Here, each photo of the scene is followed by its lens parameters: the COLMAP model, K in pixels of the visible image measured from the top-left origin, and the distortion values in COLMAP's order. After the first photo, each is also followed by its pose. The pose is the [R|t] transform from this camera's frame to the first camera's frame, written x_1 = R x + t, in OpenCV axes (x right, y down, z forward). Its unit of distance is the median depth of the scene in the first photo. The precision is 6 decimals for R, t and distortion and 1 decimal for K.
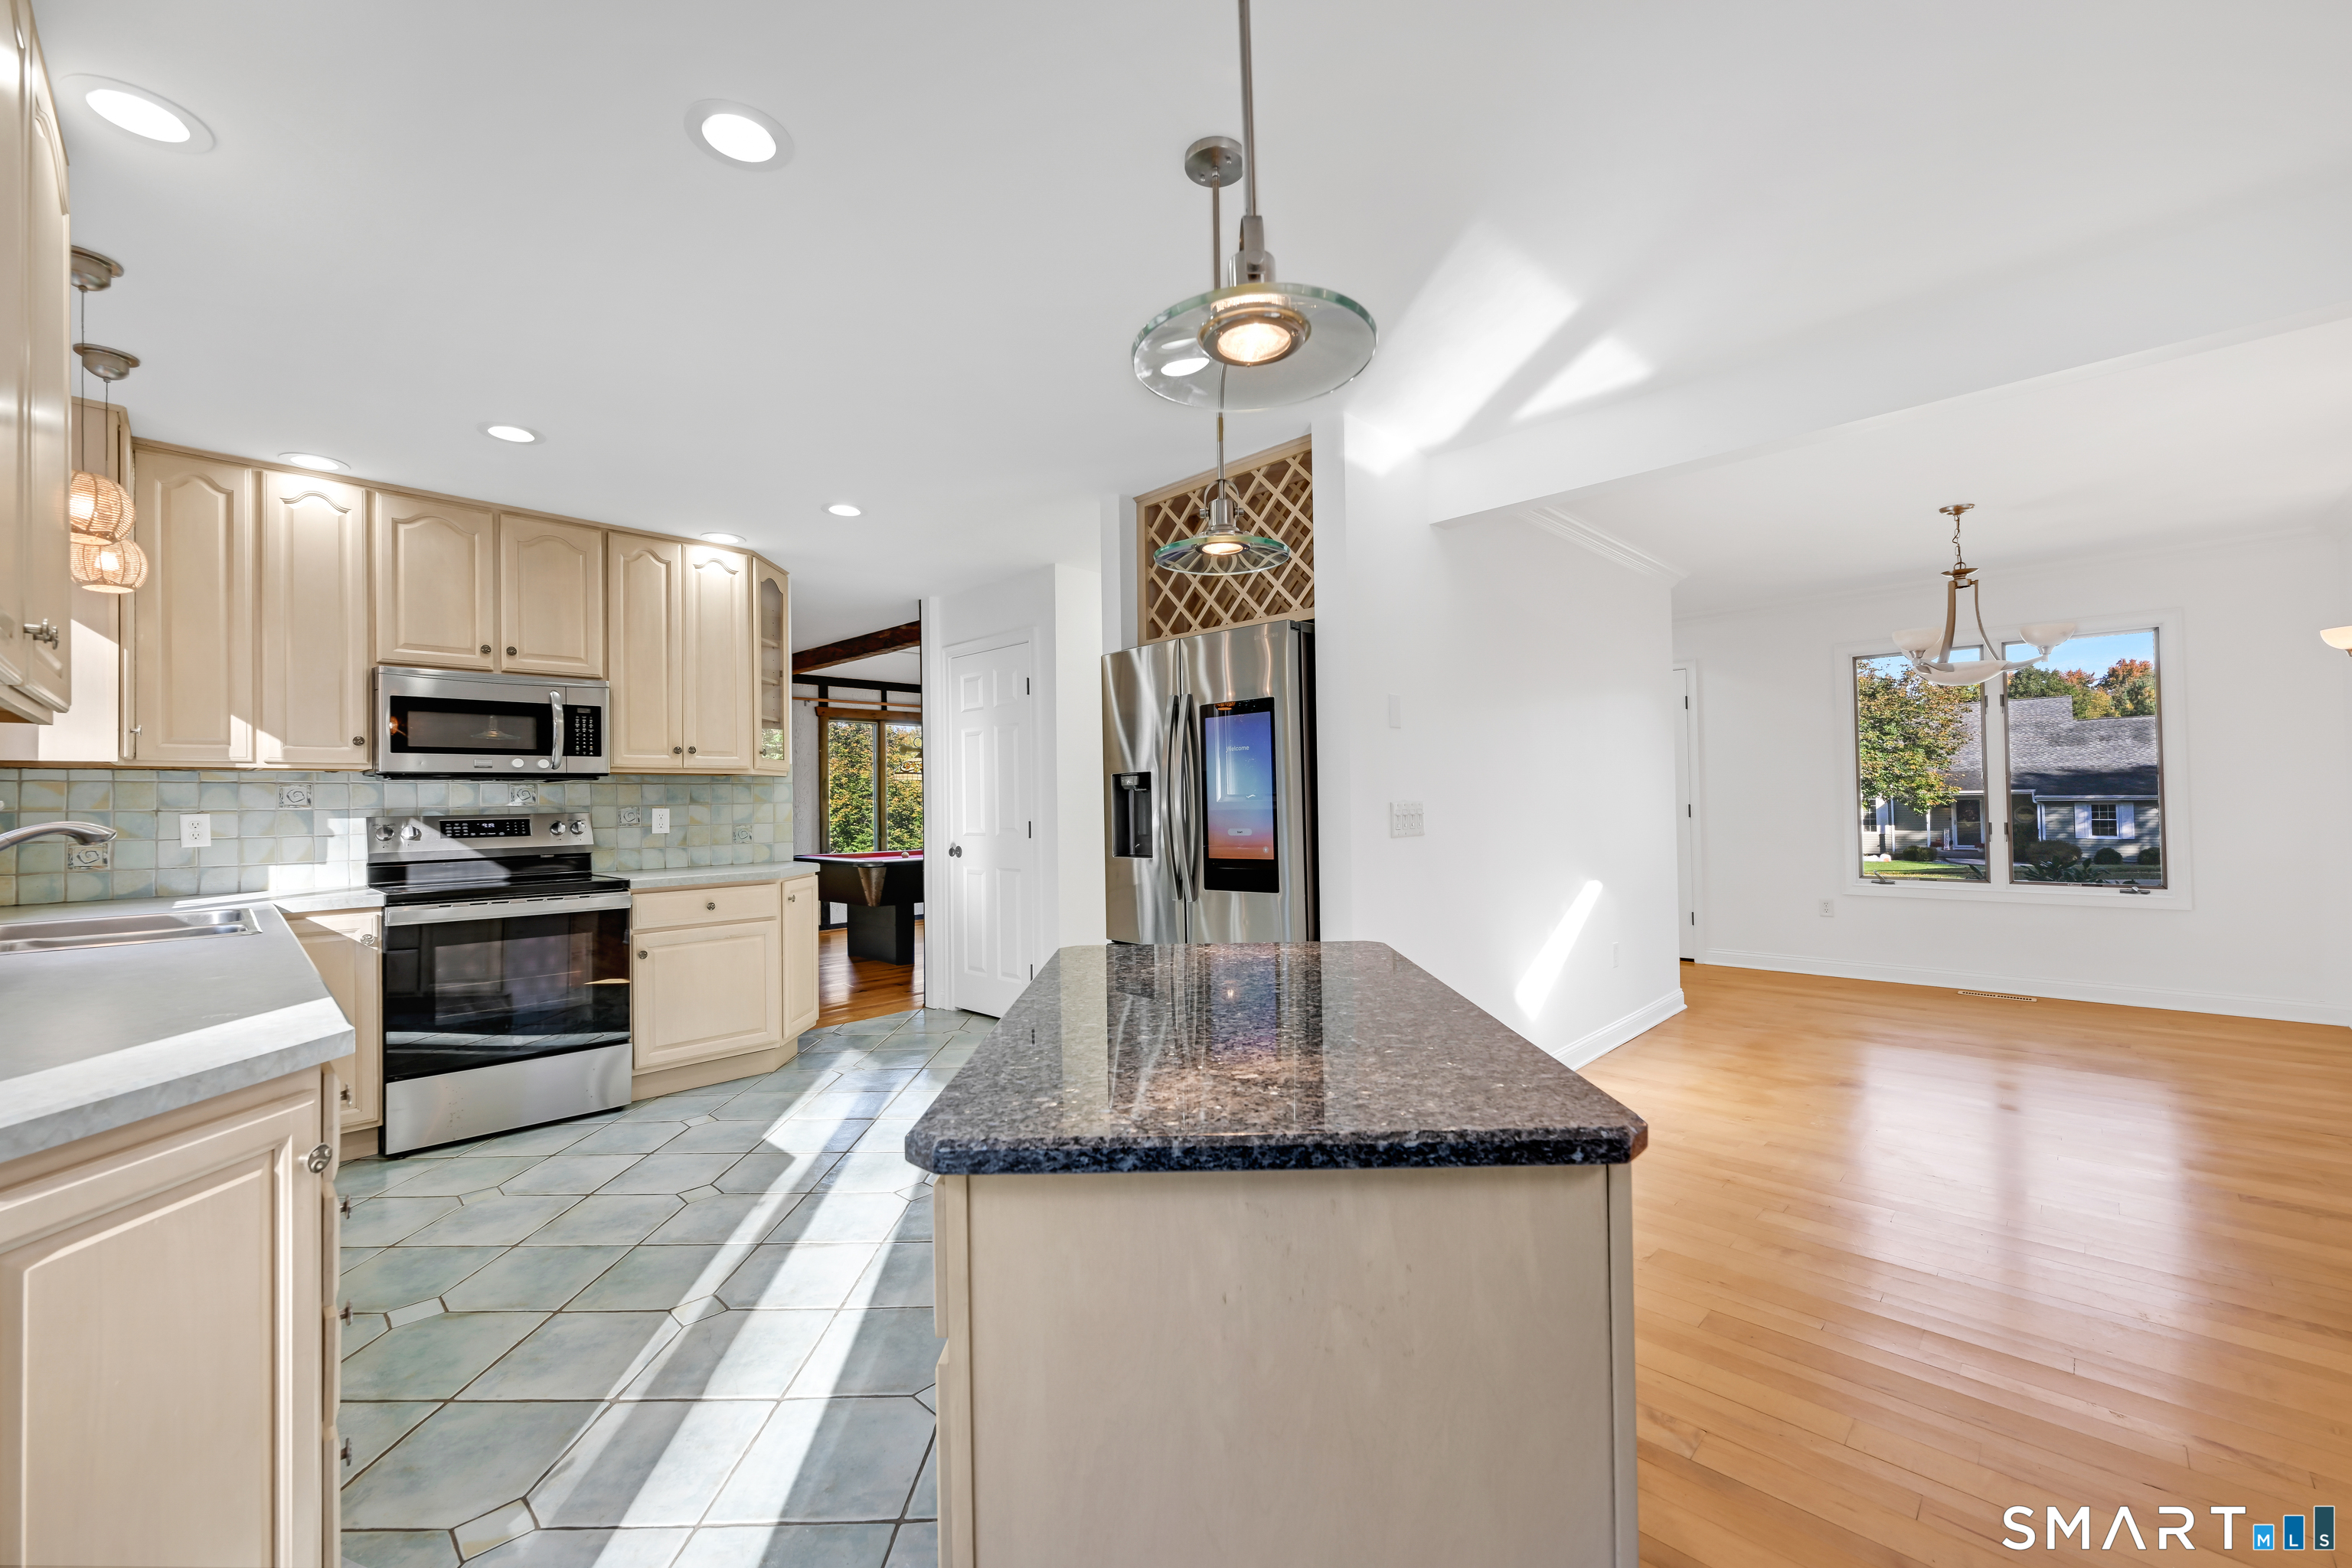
lens RADIAL K [[932.5, 0, 1169.7], [0, 932.5, 795.0], [0, 0, 1]] dist [-0.000970, -0.000150]
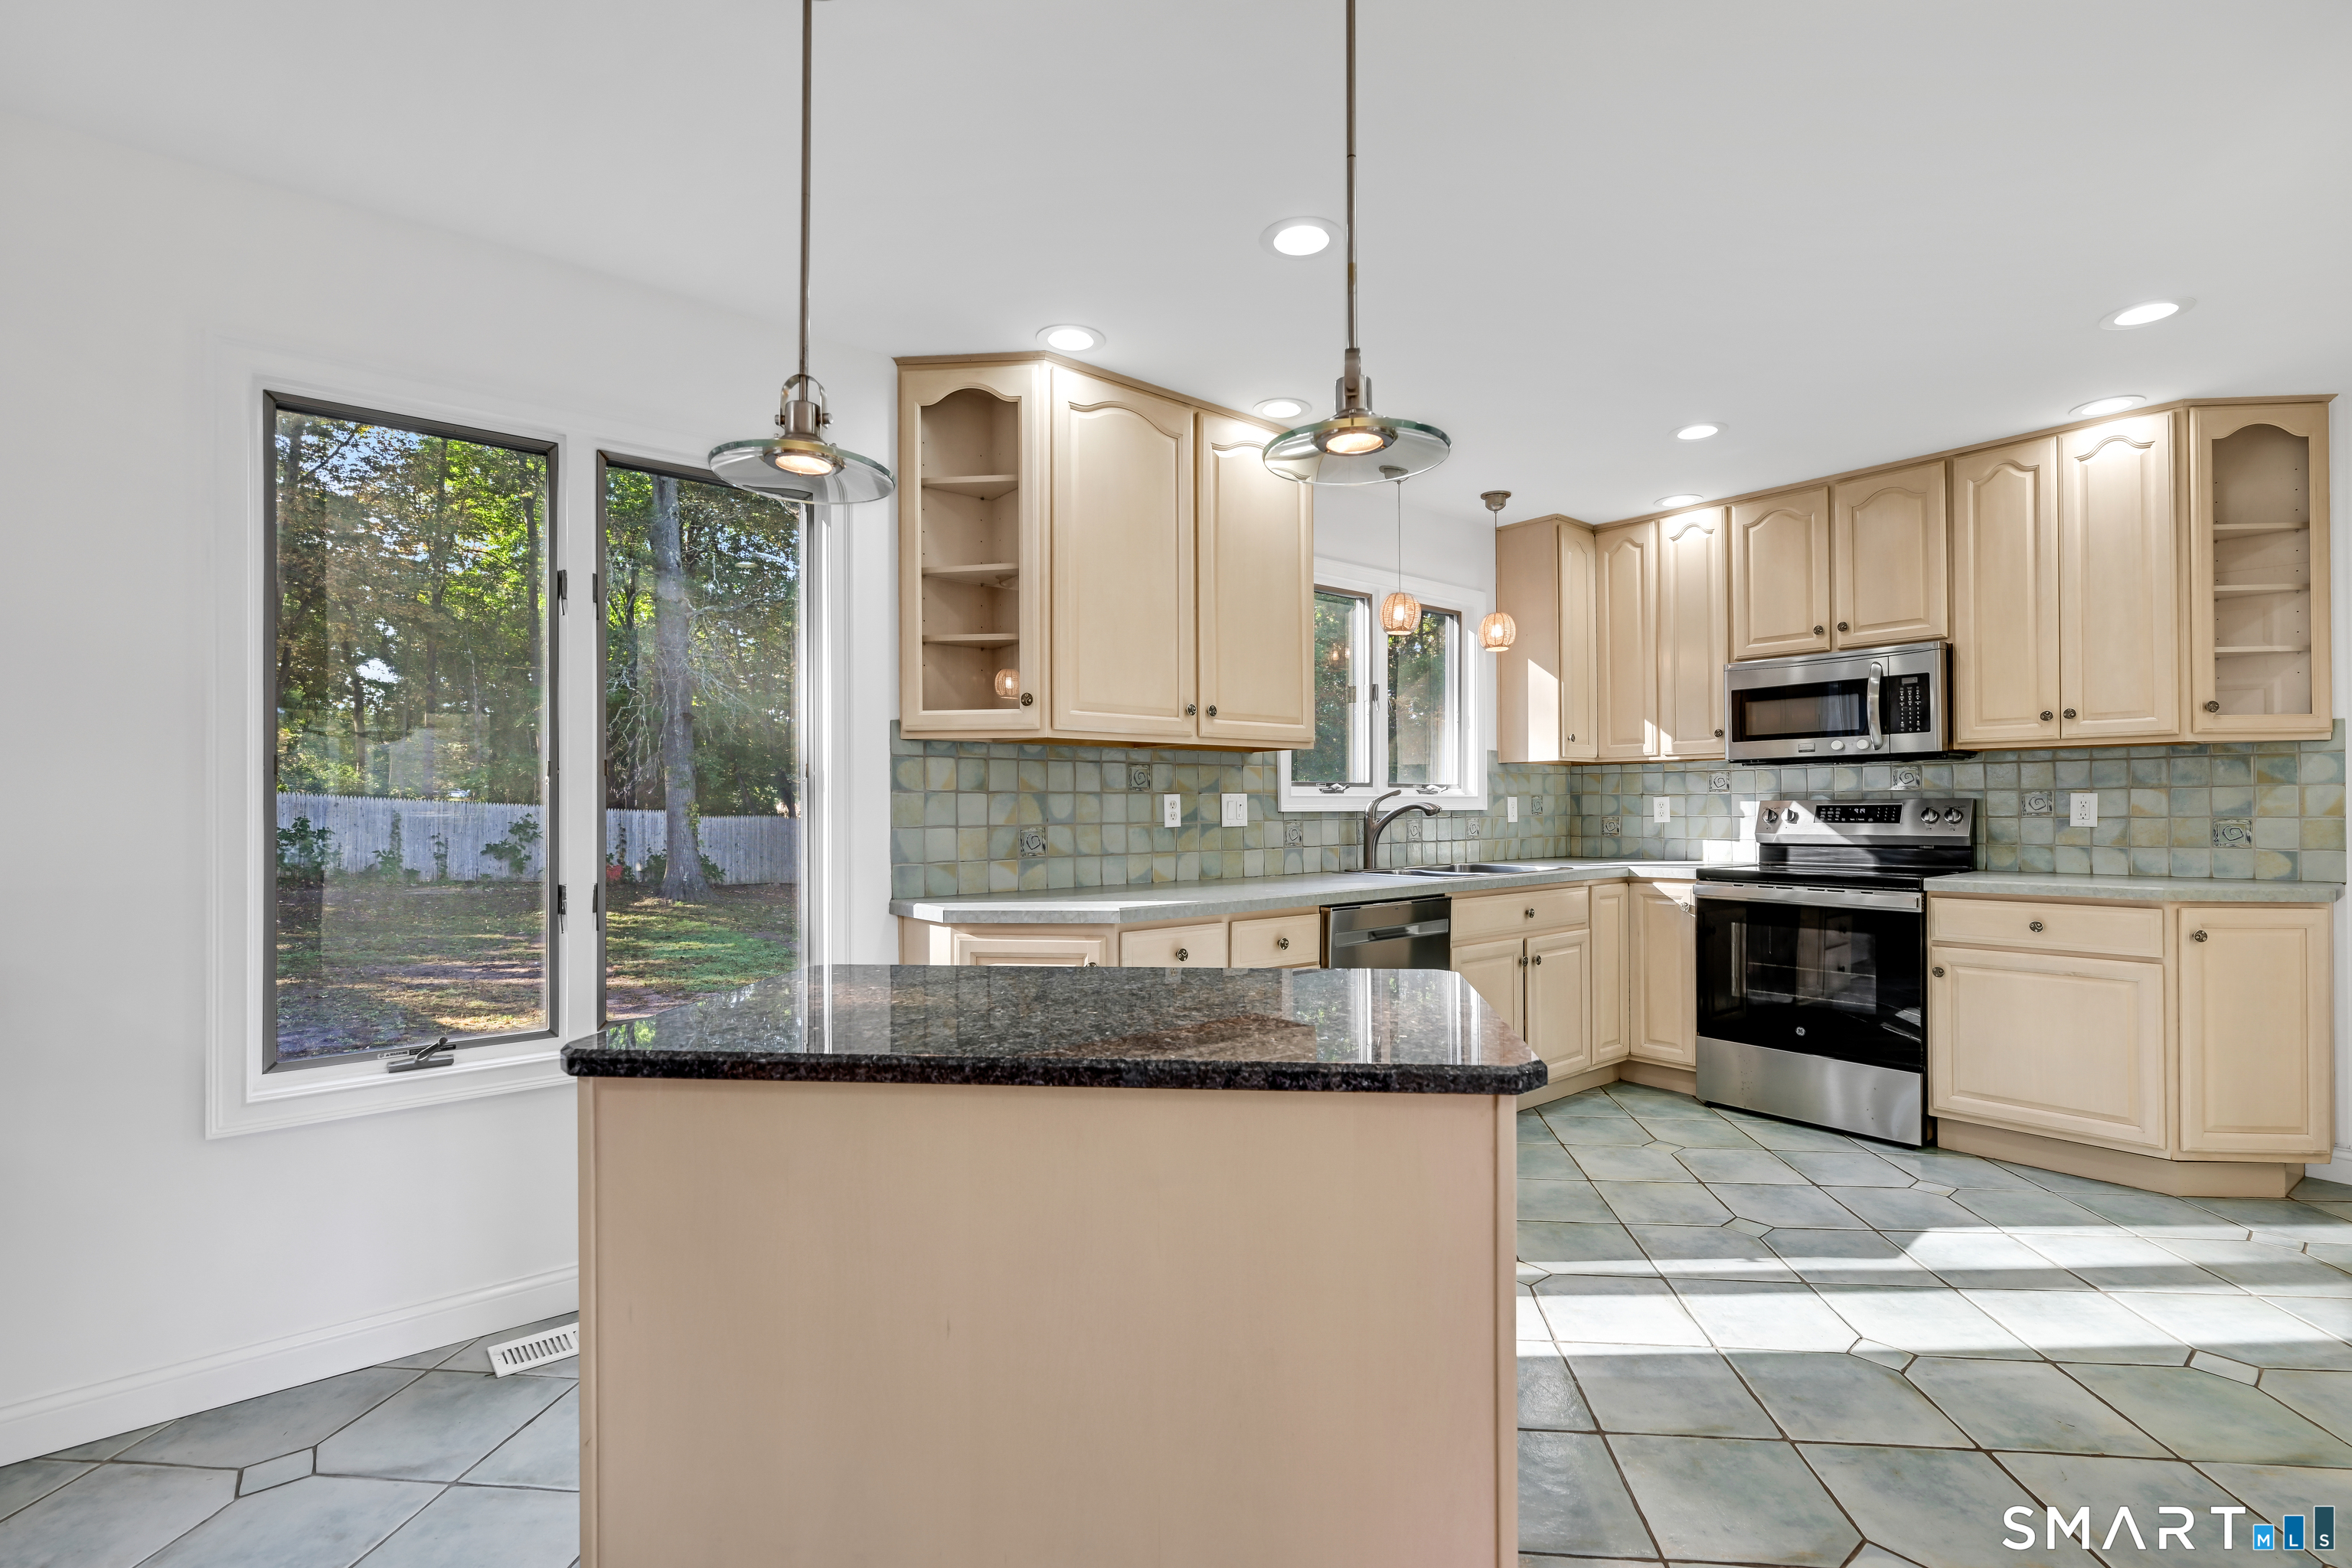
lens RADIAL K [[1088.1, 0, 1172.1], [0, 1088.1, 796.8], [0, 0, 1]] dist [-0.000986, -0.000097]
pose [[-0.116613, 0.007698, -0.993148, 0.461804], [0.015179, 0.999867, 0.005968, 0.001262], [0.993061, -0.014379, -0.116715, 0.442792]]
